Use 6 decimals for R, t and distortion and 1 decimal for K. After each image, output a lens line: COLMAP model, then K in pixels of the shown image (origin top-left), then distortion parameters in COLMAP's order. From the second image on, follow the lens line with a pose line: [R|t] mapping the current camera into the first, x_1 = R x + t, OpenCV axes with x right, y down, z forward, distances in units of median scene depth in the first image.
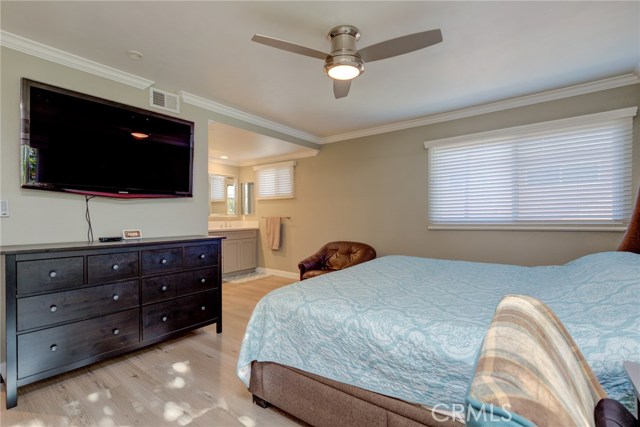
lens RADIAL K [[299.5, 0, 311.7], [0, 299.5, 213.2], [0, 0, 1]] dist [-0.013704, 0.000422]
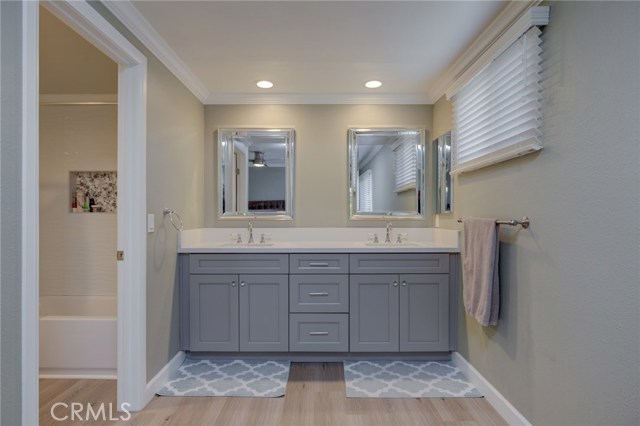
lens RADIAL K [[342.3, 0, 317.7], [0, 342.3, 219.0], [0, 0, 1]] dist [-0.000985, -0.000027]
pose [[0.616548, 0.007651, -0.787280, 0.051602], [-0.000285, 0.999955, 0.009495, 0.007707], [0.787317, -0.005629, 0.616522, 0.615648]]
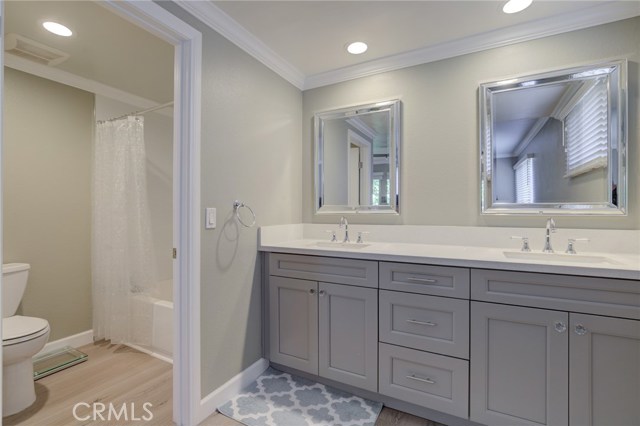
lens RADIAL K [[299.5, 0, 311.7], [0, 299.5, 212.7], [0, 0, 1]] dist [-0.013704, 0.000422]
pose [[0.161765, 0.004181, -0.986821, -0.062080], [0.001873, 0.999988, 0.004544, 0.009524], [0.986828, -0.002584, 0.161755, 0.768259]]
